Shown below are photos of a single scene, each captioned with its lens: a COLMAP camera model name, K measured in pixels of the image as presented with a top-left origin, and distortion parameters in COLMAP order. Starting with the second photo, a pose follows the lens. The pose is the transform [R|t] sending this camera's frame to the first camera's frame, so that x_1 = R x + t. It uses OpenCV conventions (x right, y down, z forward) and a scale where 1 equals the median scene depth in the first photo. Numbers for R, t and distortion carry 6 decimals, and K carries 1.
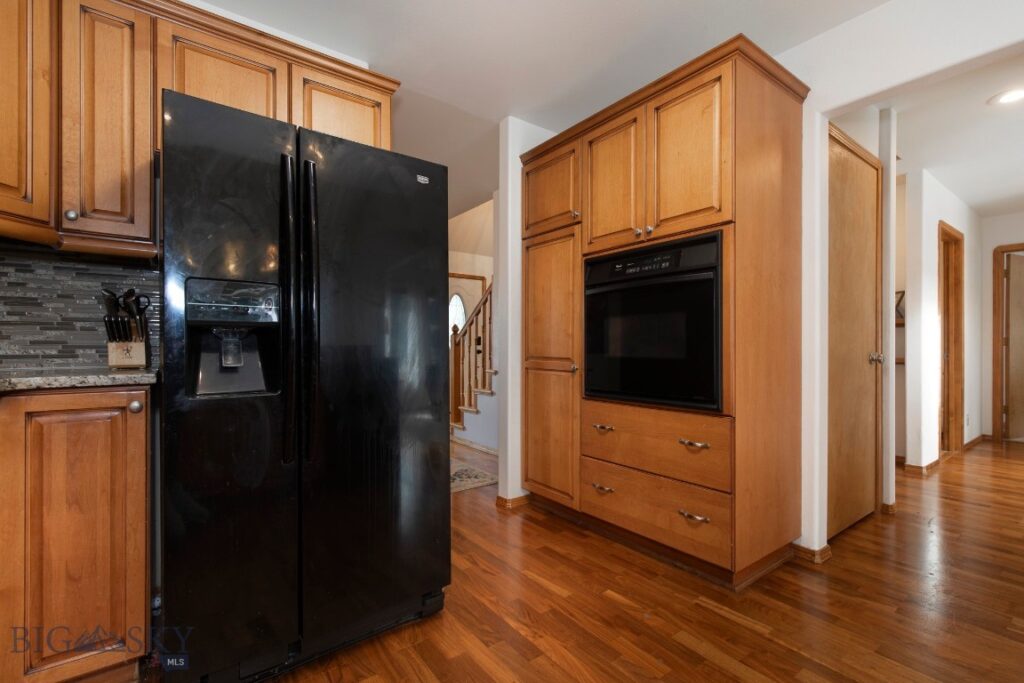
lens RADIAL K [[460.8, 0, 515.8], [0, 460.8, 346.7], [0, 0, 1]] dist [0.008572, -0.002403]
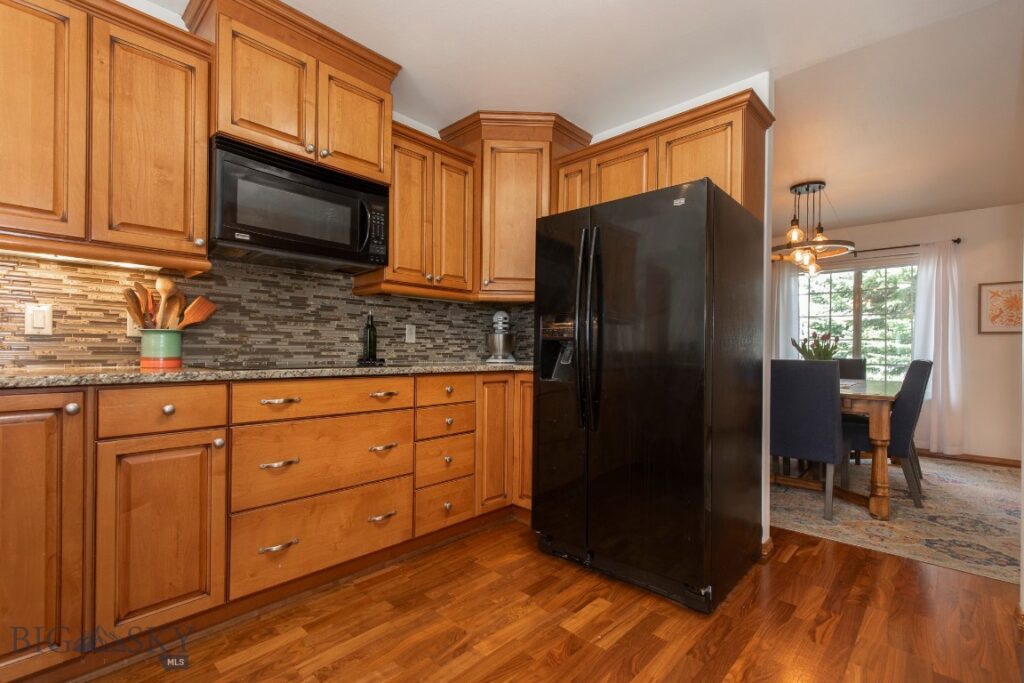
lens RADIAL K [[460.8, 0, 513.3], [0, 460.8, 346.3], [0, 0, 1]] dist [0.008572, -0.002403]
pose [[0.168961, -0.004578, -0.985612, 0.822101], [-0.007336, 0.999956, -0.005902, -0.009445], [0.985595, 0.008228, 0.168920, 0.430762]]
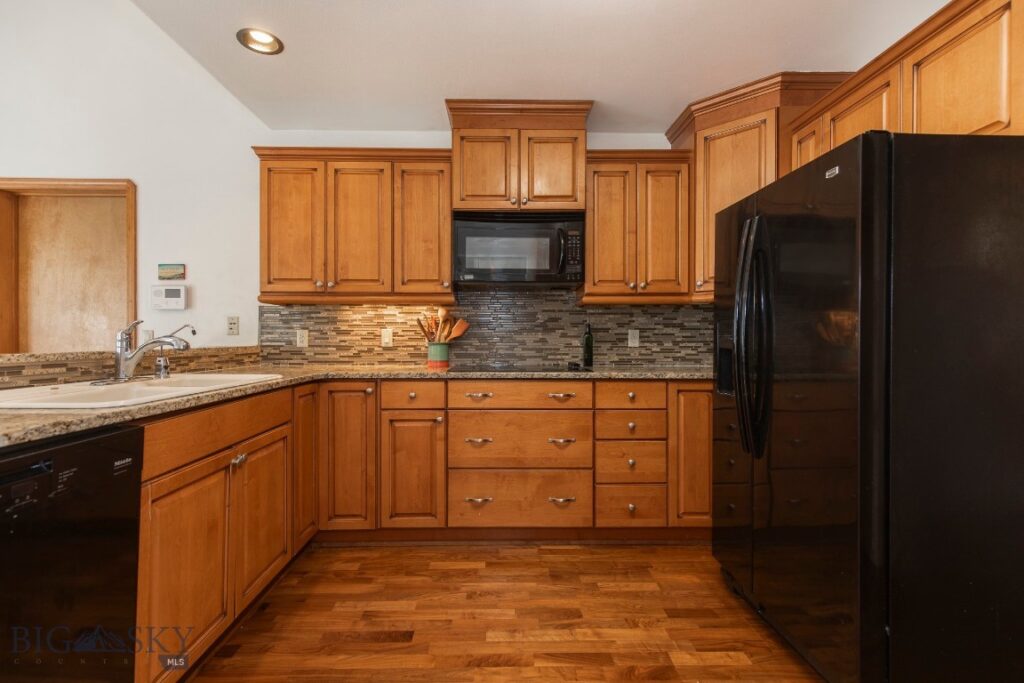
lens RADIAL K [[460.8, 0, 500.2], [0, 460.8, 336.5], [0, 0, 1]] dist [0.008572, -0.002403]
pose [[-0.590755, -0.001990, -0.806848, 0.829783], [0.003376, 0.999982, -0.004938, -0.064518], [0.806844, -0.005641, -0.590738, 1.005748]]
